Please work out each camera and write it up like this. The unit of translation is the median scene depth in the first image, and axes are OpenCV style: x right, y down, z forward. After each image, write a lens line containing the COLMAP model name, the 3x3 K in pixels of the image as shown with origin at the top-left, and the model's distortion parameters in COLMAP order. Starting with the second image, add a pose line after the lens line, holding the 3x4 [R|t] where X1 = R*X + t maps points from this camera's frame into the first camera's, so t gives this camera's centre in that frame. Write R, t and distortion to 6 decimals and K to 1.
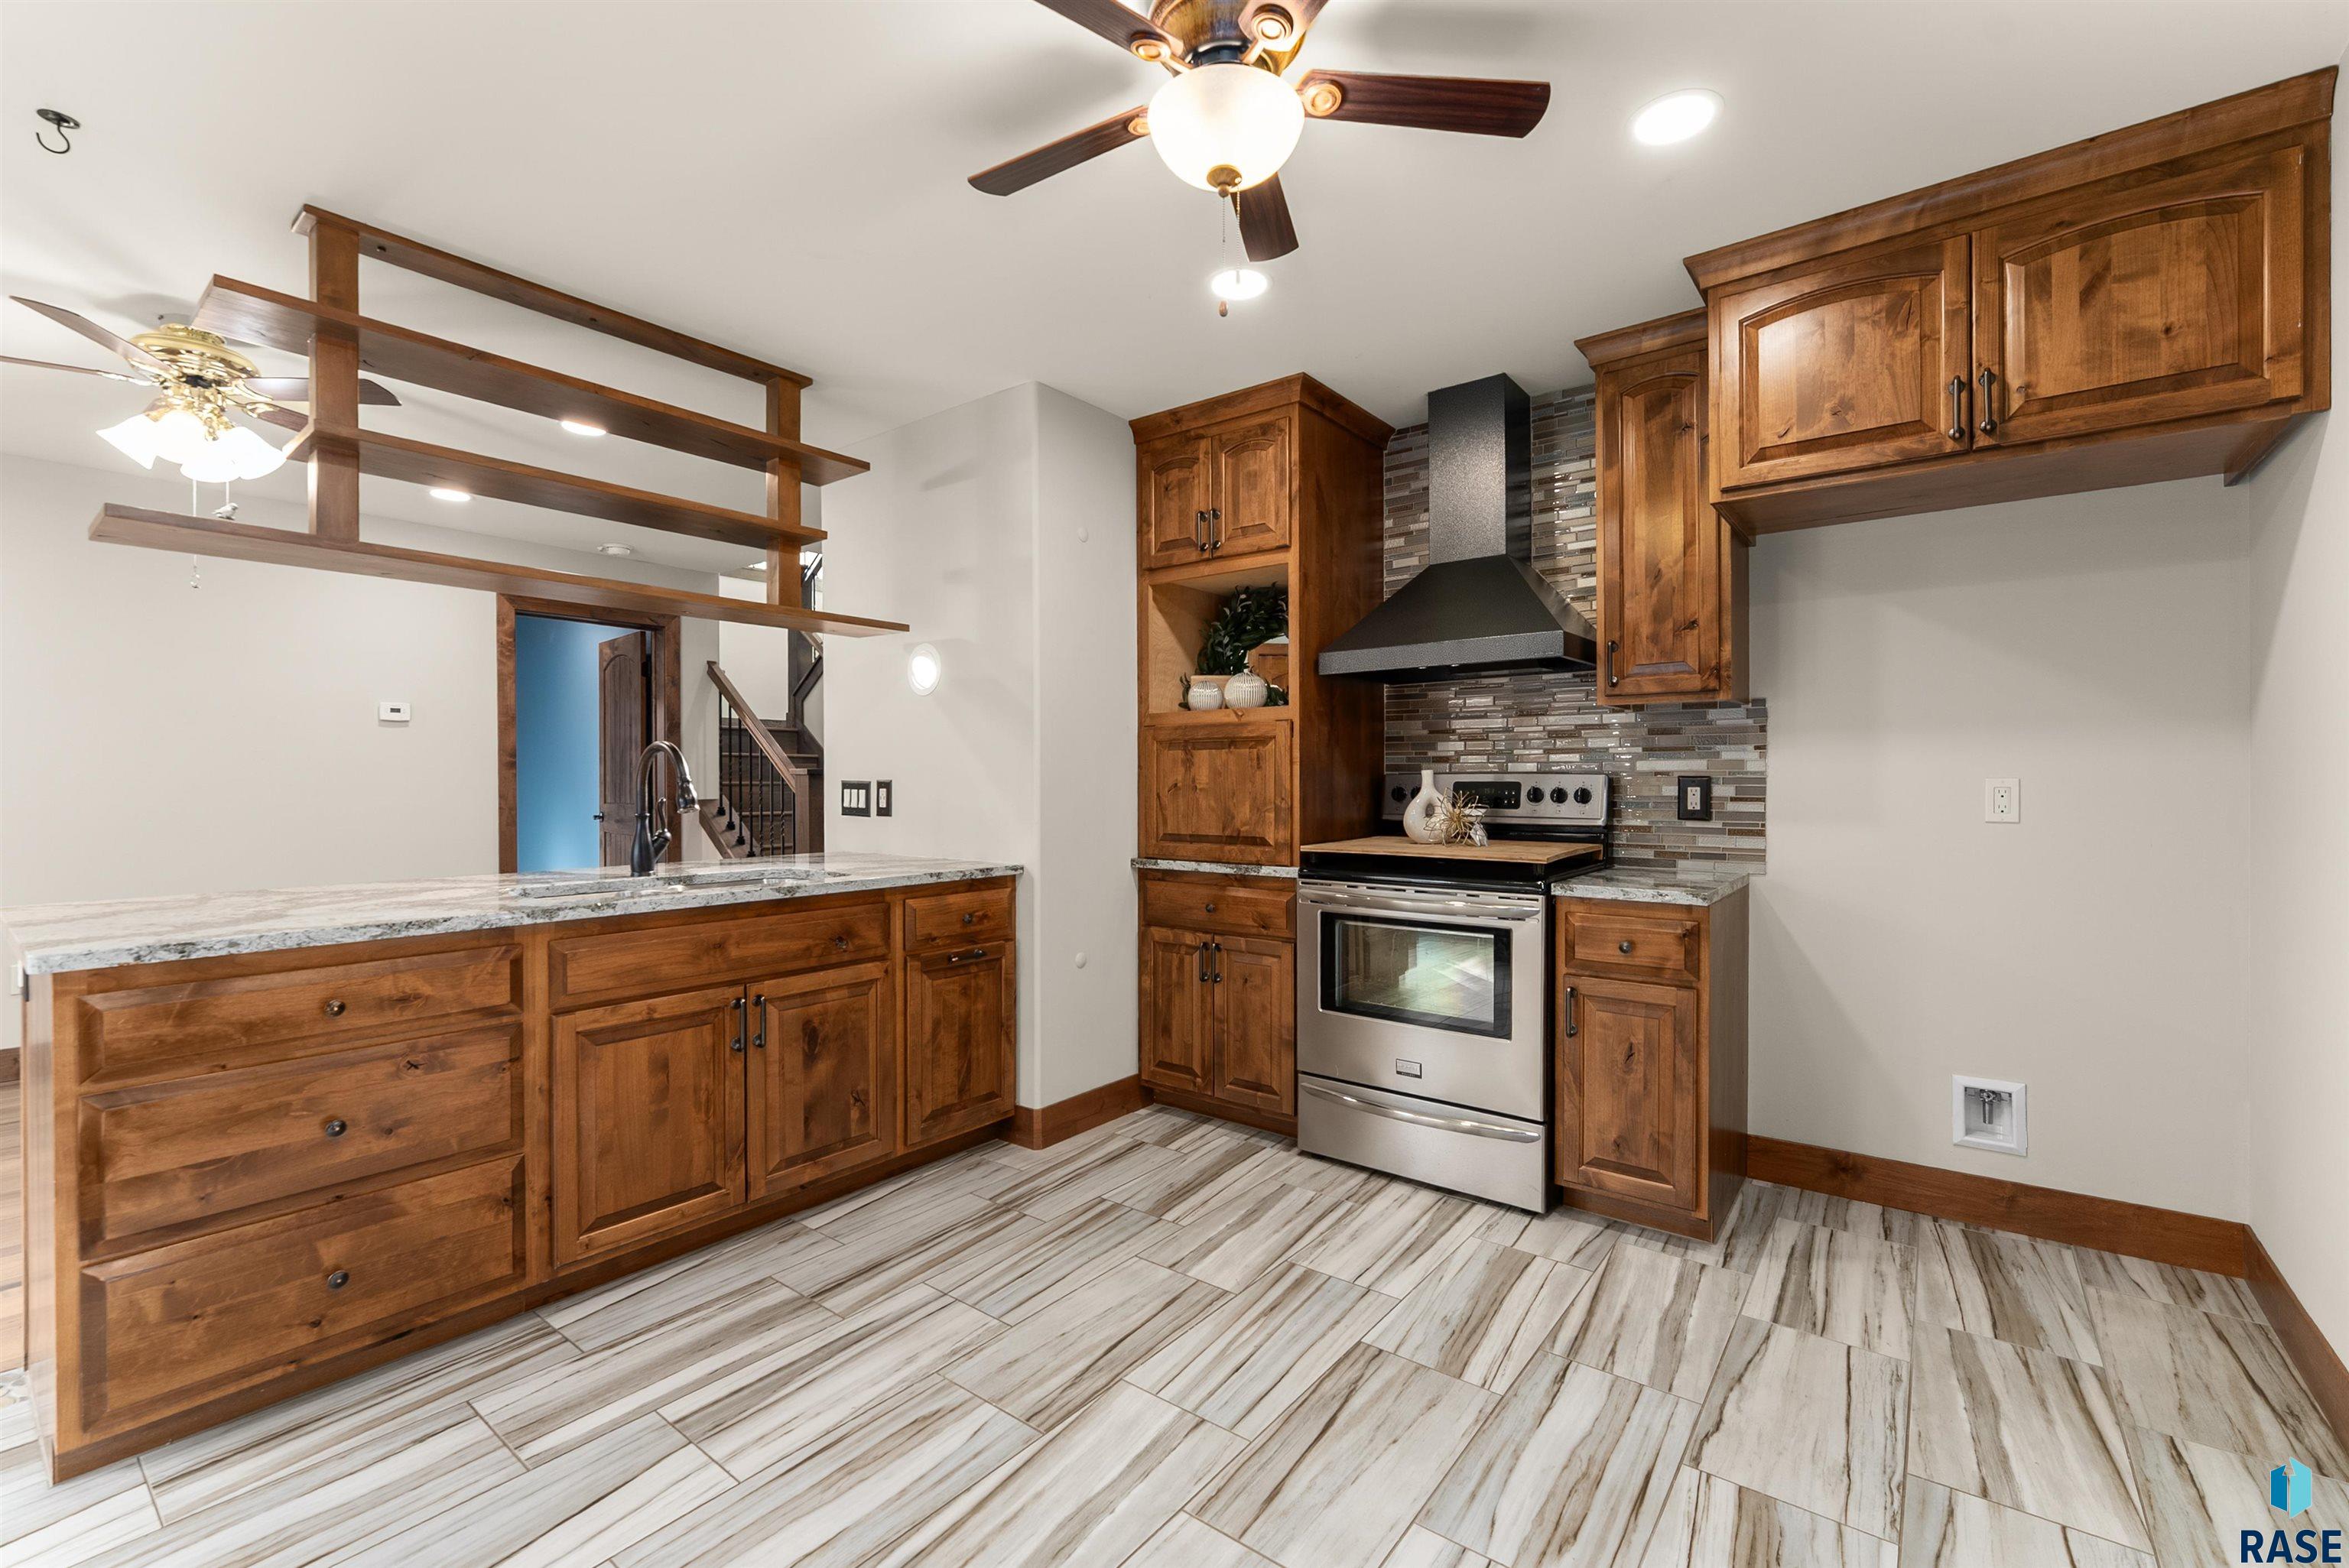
lens RADIAL K [[979.0, 0, 1158.6], [0, 979.0, 778.5], [0, 0, 1]] dist [-0.008137, 0.000962]
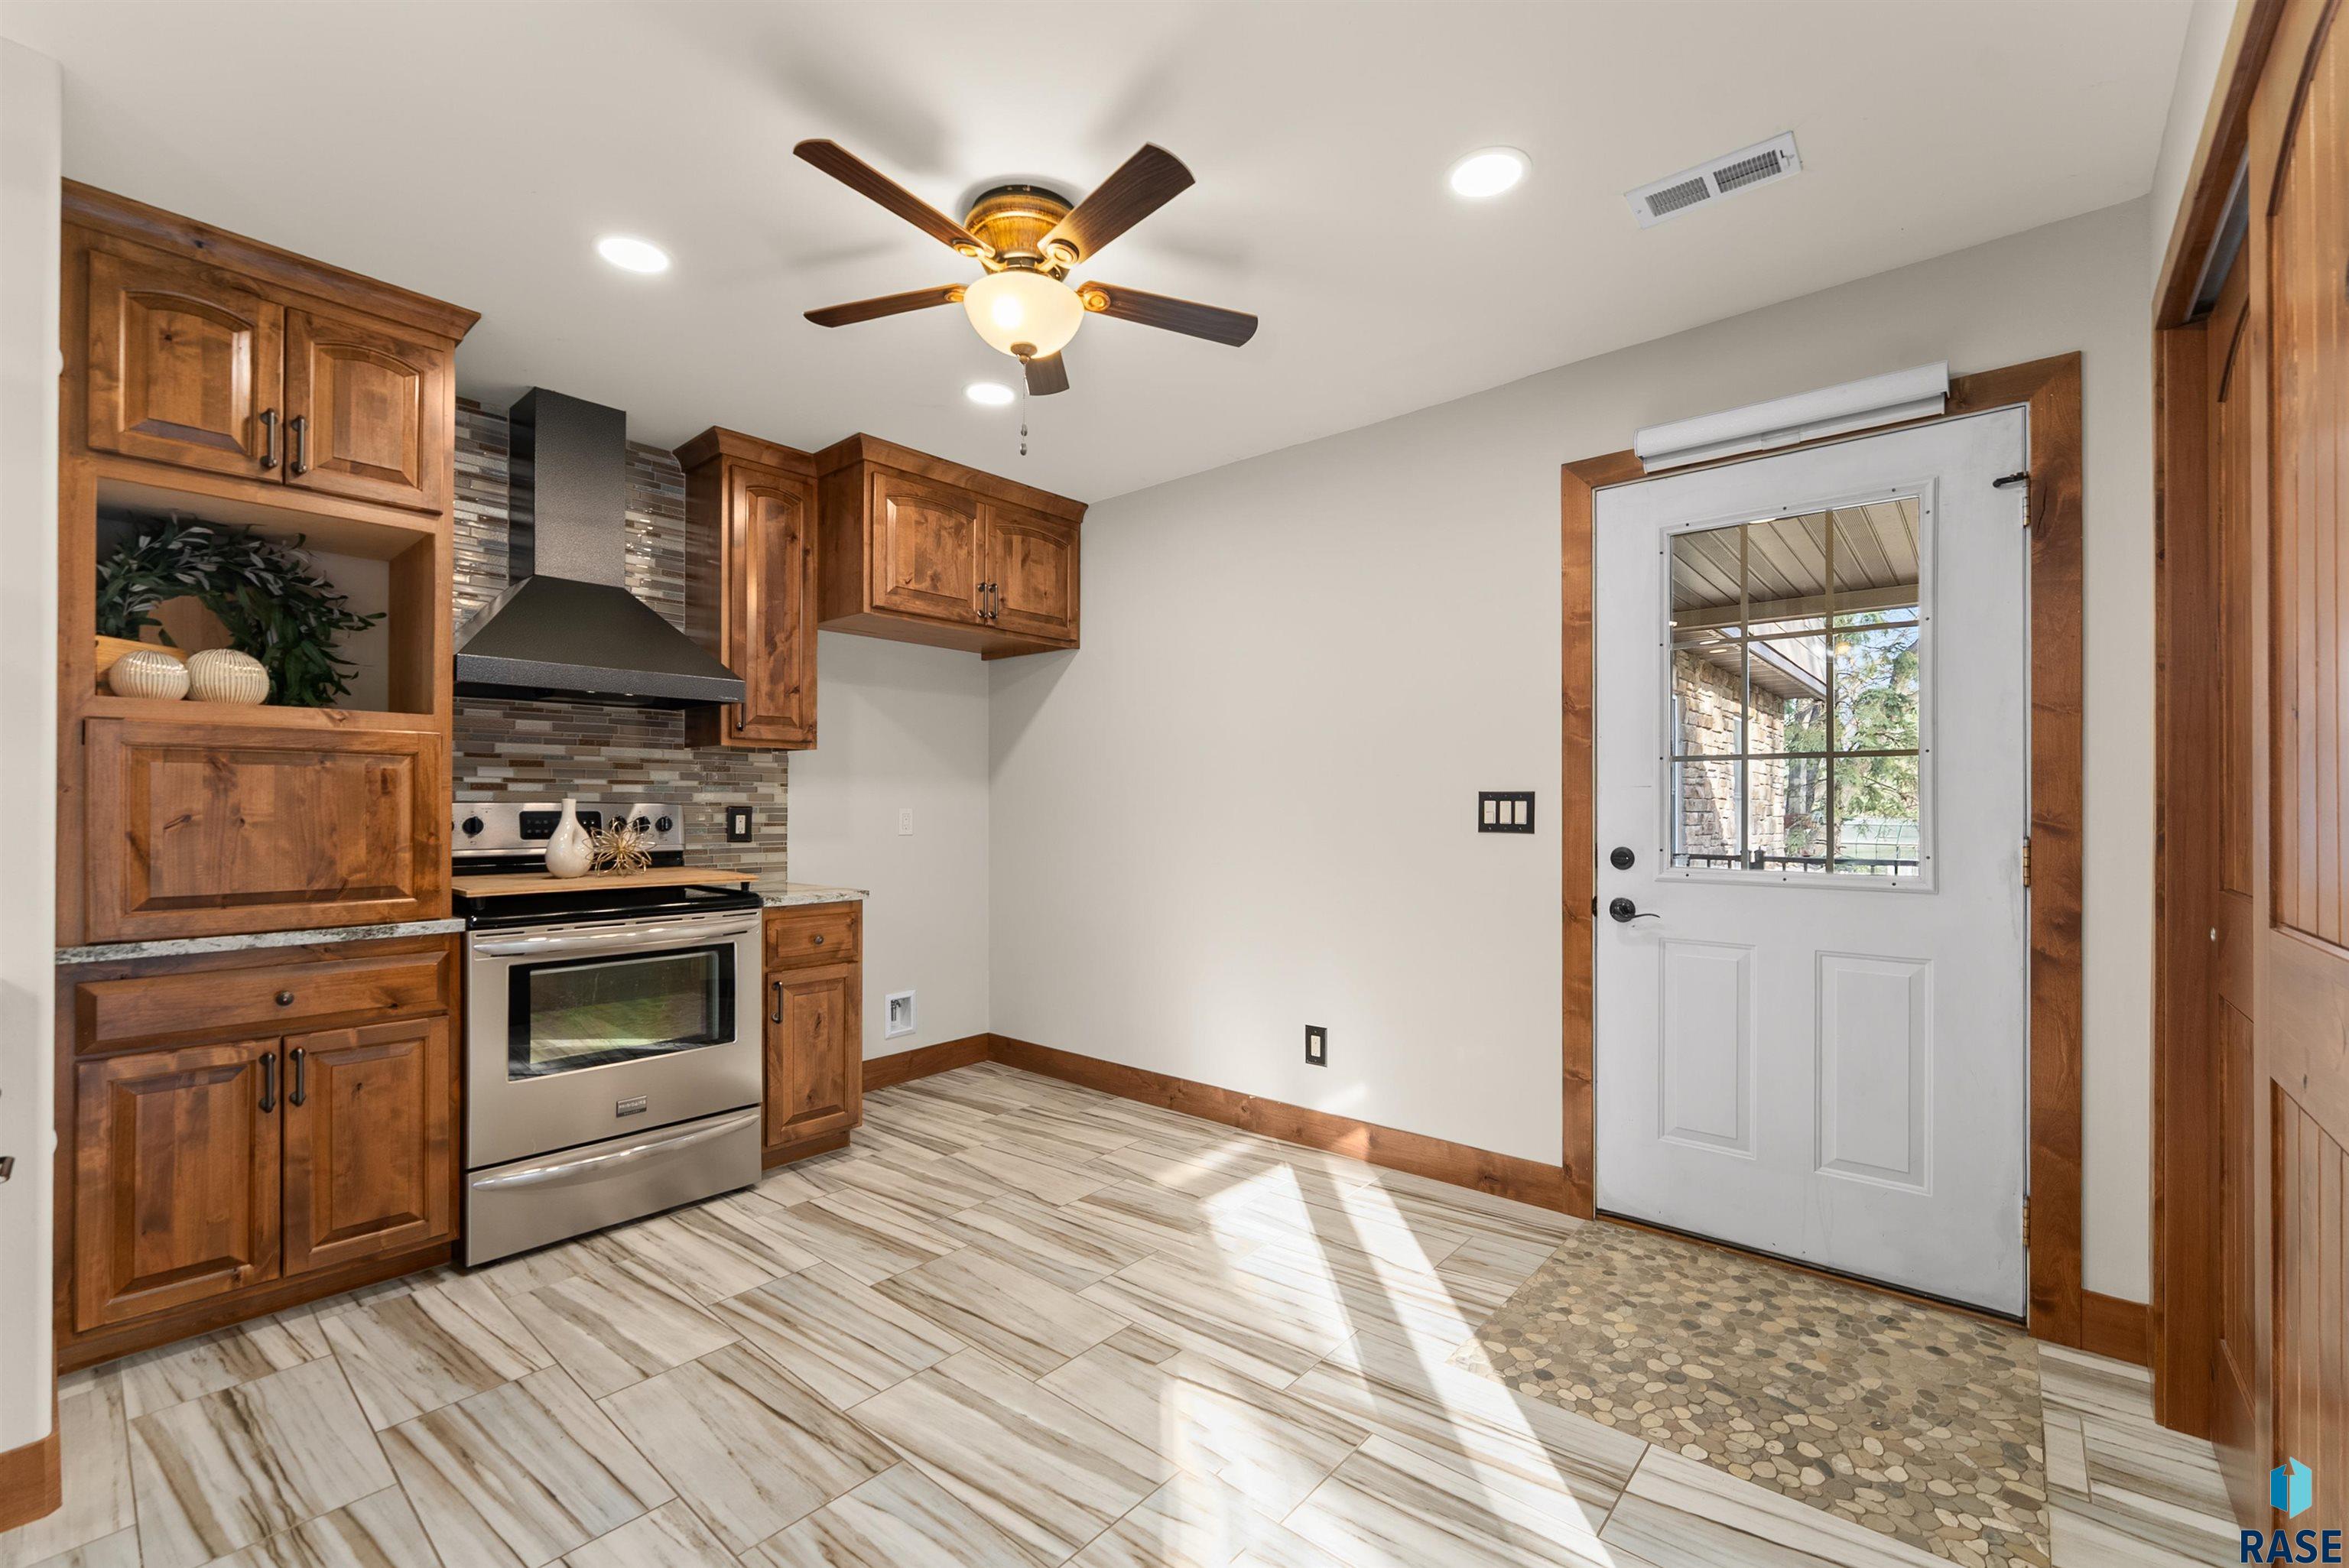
lens RADIAL K [[979.0, 0, 1163.6], [0, 979.0, 791.8], [0, 0, 1]] dist [-0.008137, 0.000962]
pose [[0.057749, 0.017548, 0.998177, -0.689263], [-0.000451, 0.999846, -0.017551, 0.000587], [-0.998331, 0.000563, 0.057748, 0.415422]]
